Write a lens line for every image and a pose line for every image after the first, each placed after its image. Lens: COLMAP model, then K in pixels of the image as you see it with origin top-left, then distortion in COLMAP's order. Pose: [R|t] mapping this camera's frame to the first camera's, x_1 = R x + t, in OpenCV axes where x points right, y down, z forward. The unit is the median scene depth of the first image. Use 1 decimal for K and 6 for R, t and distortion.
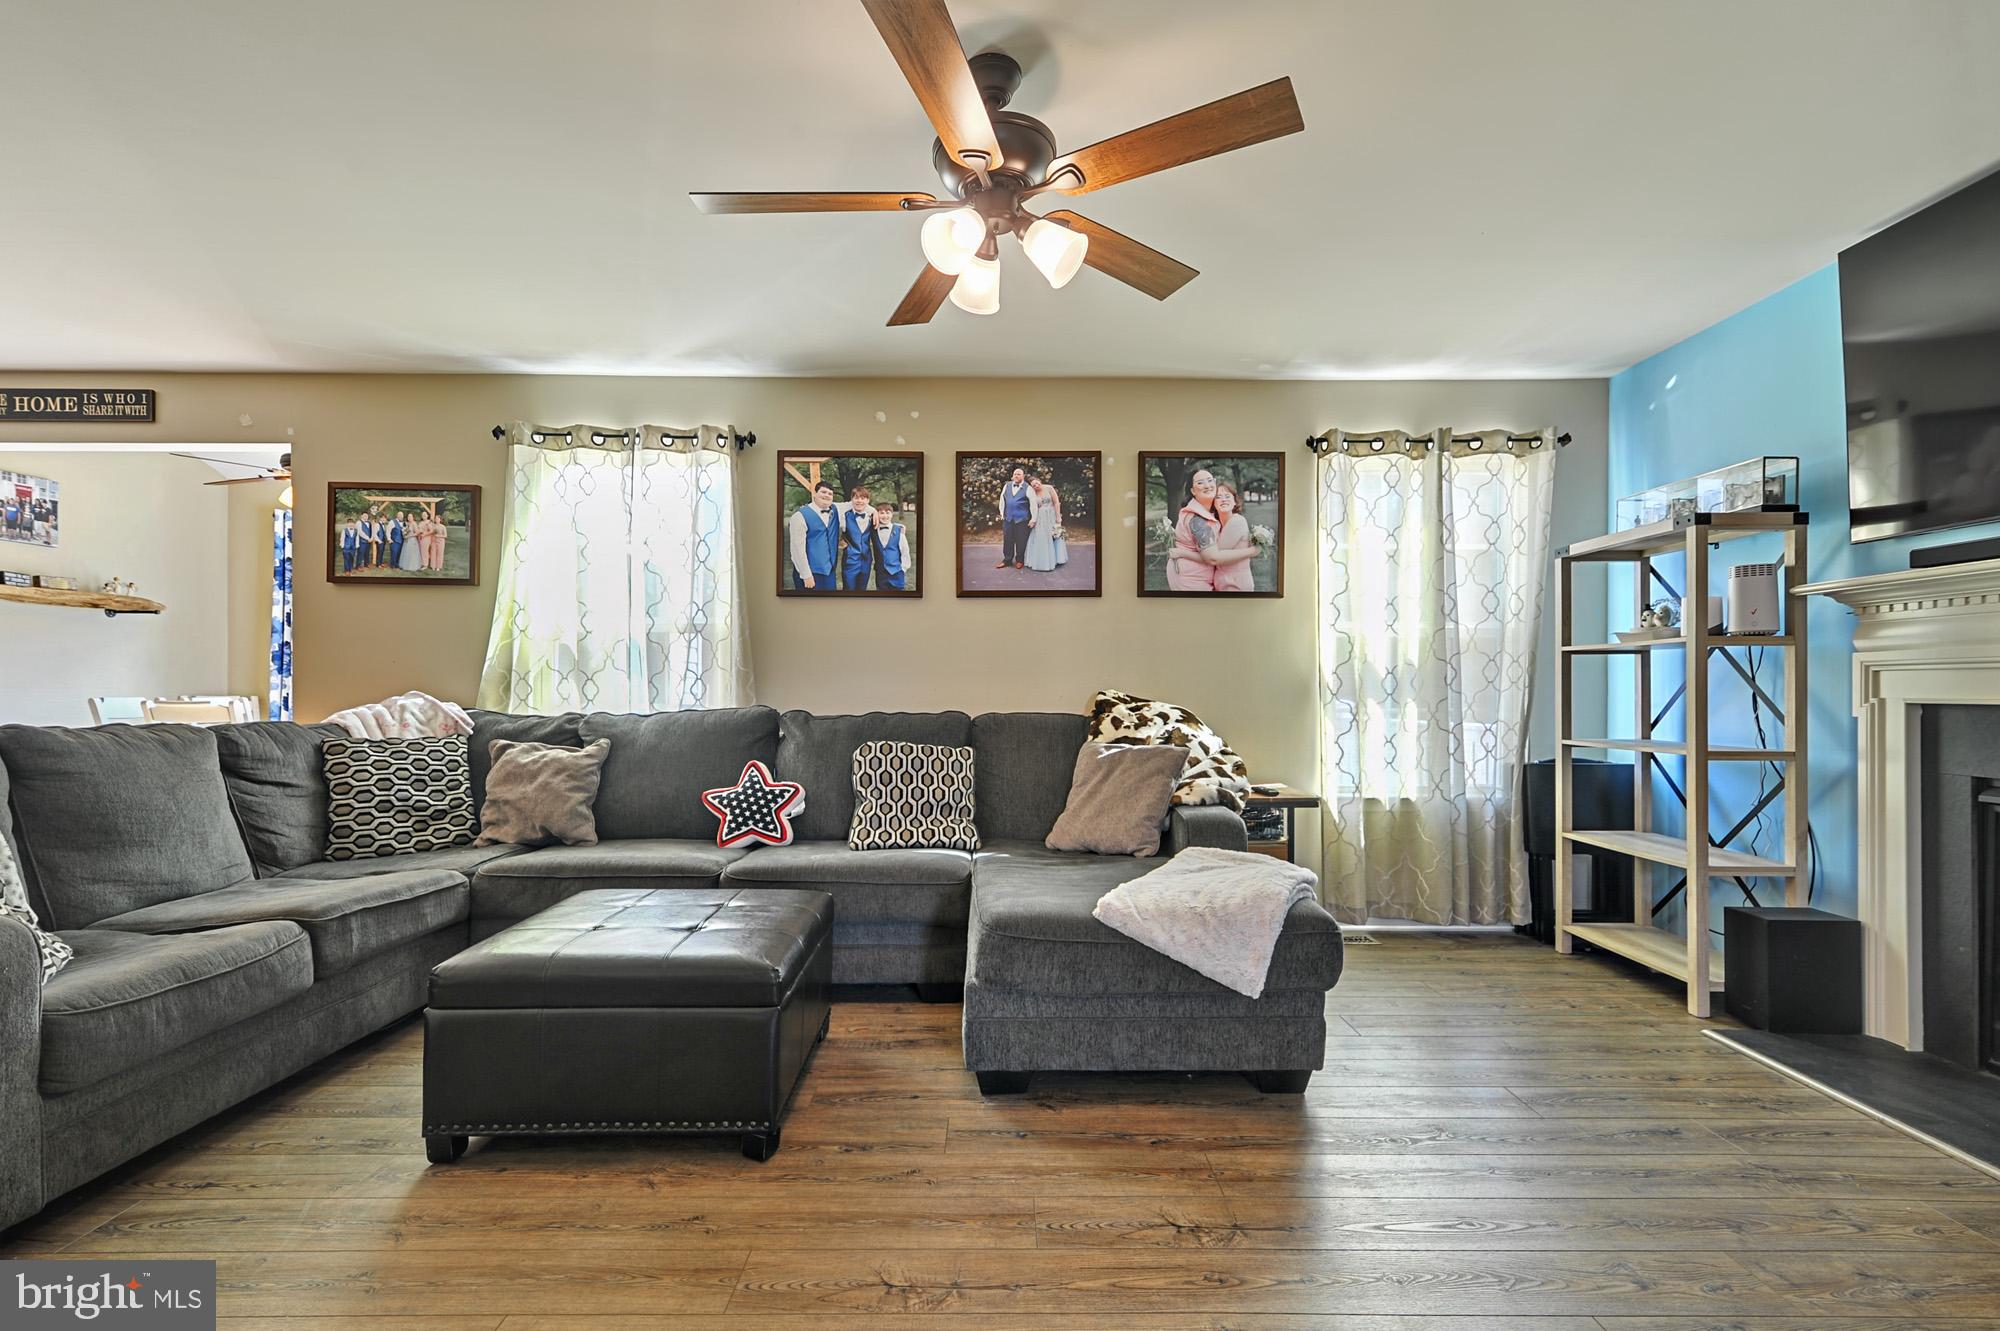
lens RADIAL K [[928.2, 0, 1010.2], [0, 928.2, 686.5], [0, 0, 1]] dist [0.014180, -0.001797]
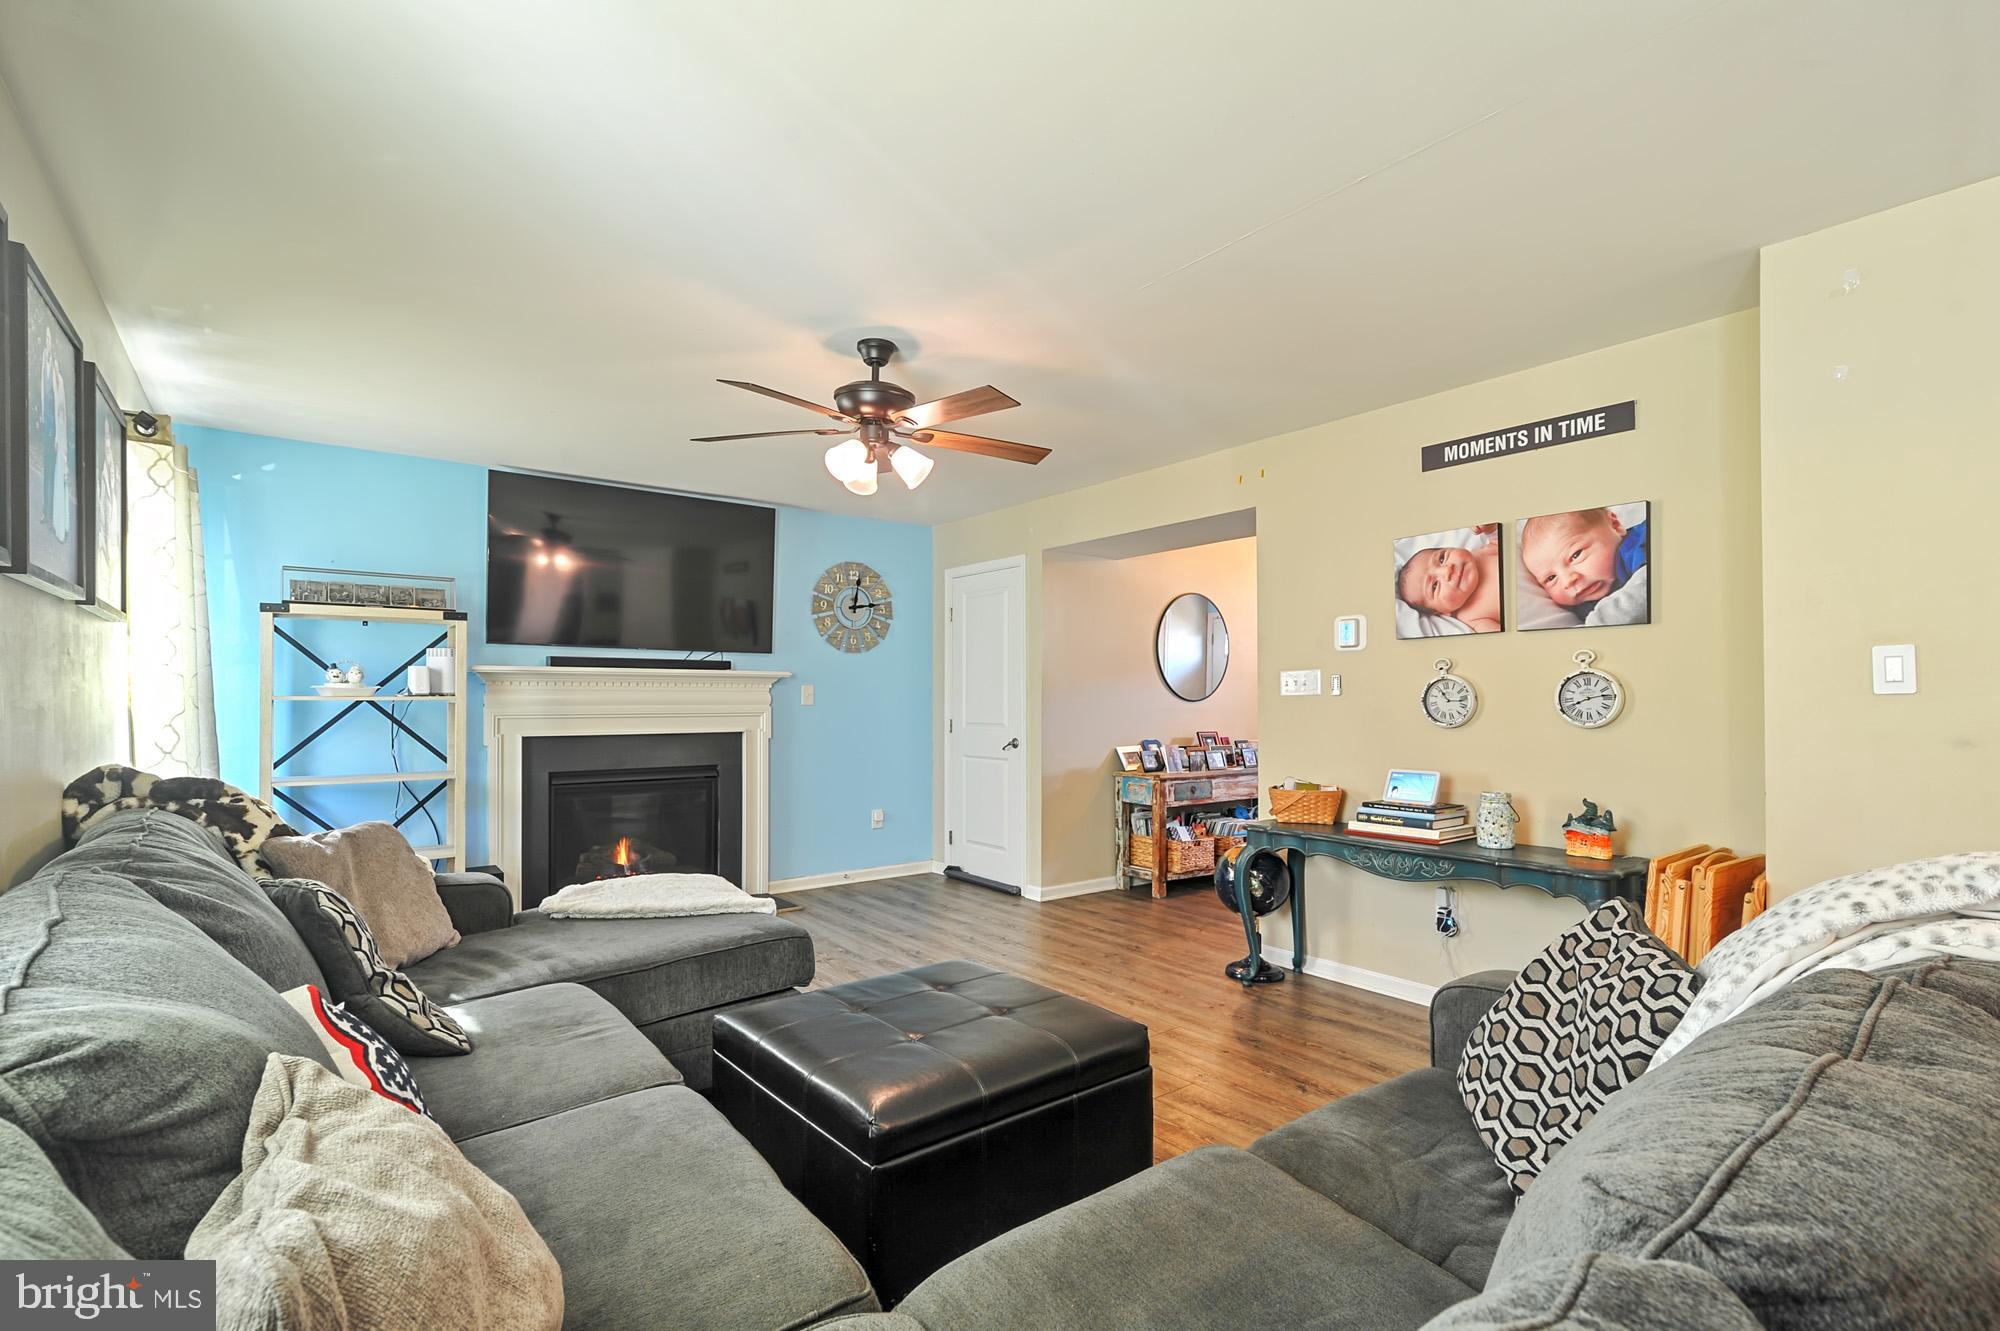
lens RADIAL K [[928.2, 0, 1003.4], [0, 928.2, 696.8], [0, 0, 1]] dist [0.014180, -0.001797]
pose [[-0.613822, -0.003039, 0.789439, -0.686807], [-0.003604, 0.999993, 0.001047, -0.042718], [-0.789436, -0.002202, -0.613828, 0.902695]]
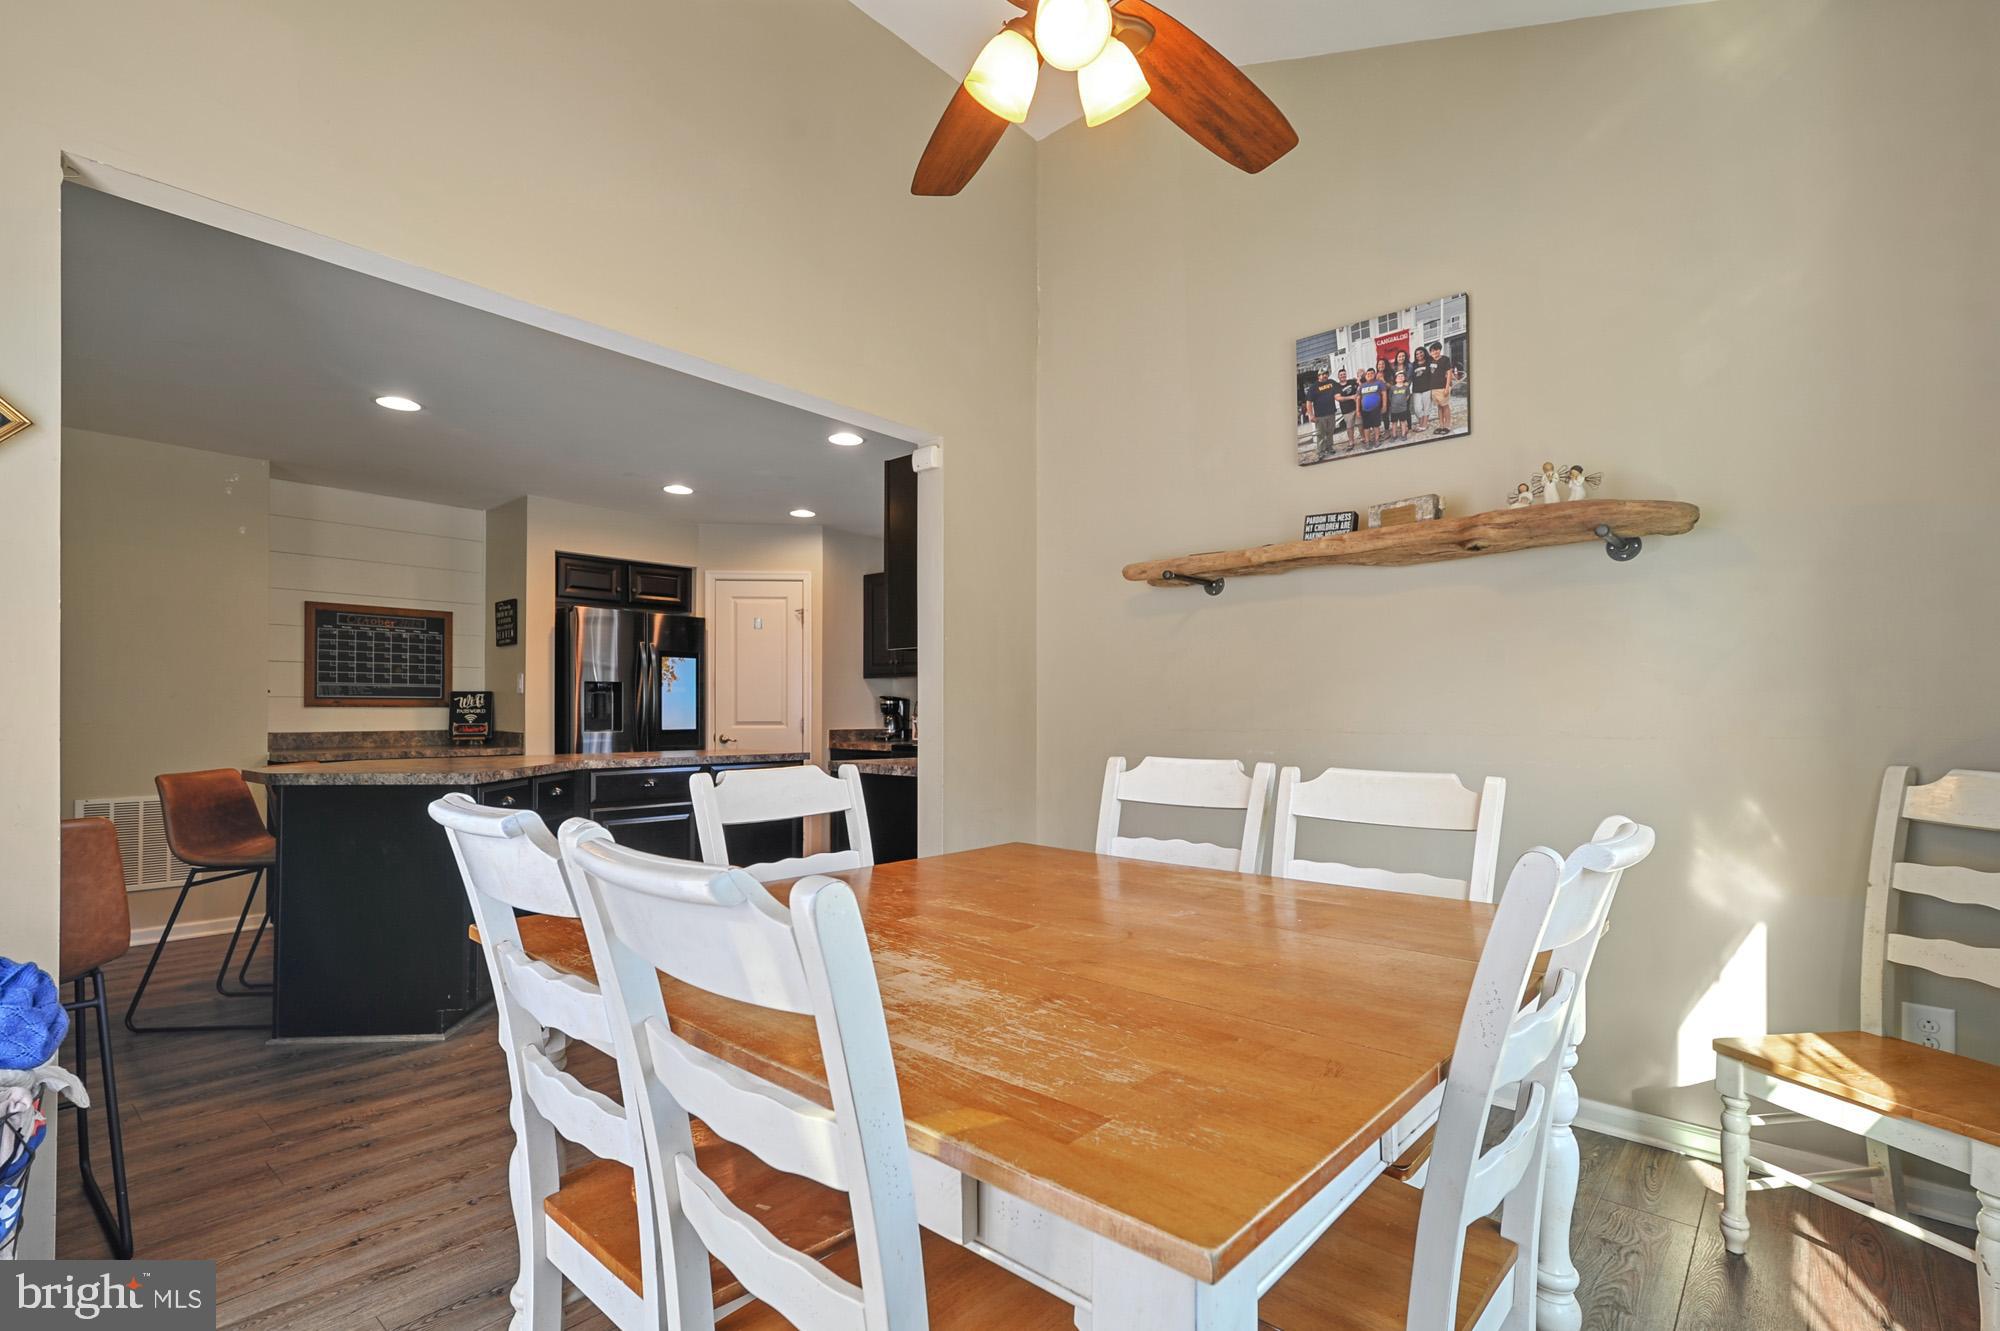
lens RADIAL K [[928.2, 0, 1001.4], [0, 928.2, 707.0], [0, 0, 1]] dist [0.014180, -0.001797]
pose [[-0.664955, -0.007543, -0.746845, -0.738316], [-0.000572, 0.999954, -0.009590, -0.011370], [0.746883, -0.005950, -0.664929, 1.616249]]
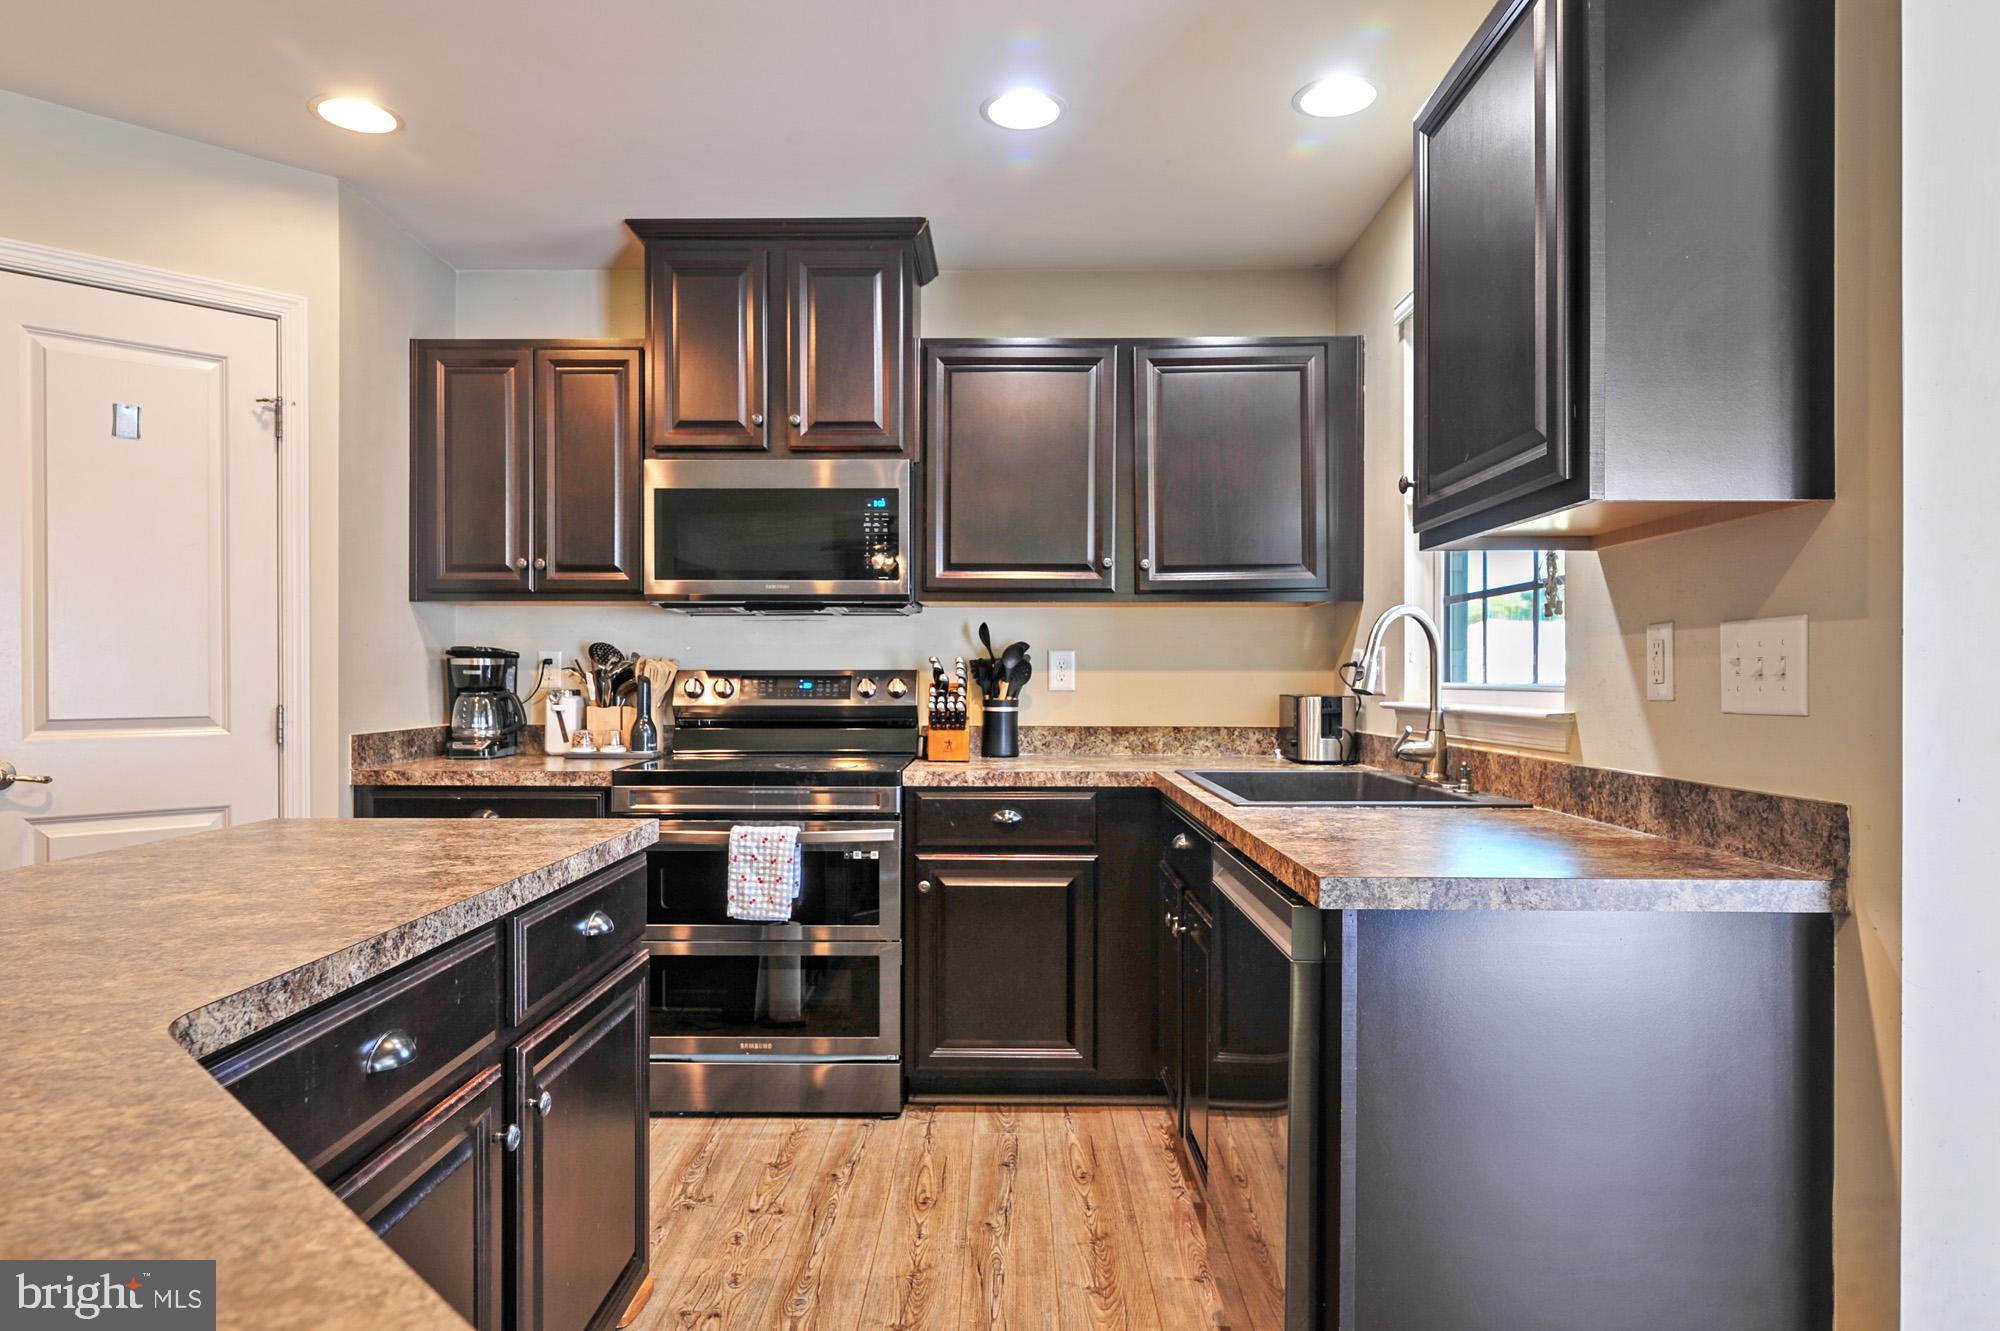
lens RADIAL K [[1168.1, 0, 1004.3], [0, 1168.1, 676.6], [0, 0, 1]] dist [-0.001106, 0.000392]
pose [[-0.017298, -0.001689, -0.999849, -0.994855], [0.001953, 0.999997, -0.001723, -0.022938], [0.999848, -0.001982, -0.017295, 0.757699]]
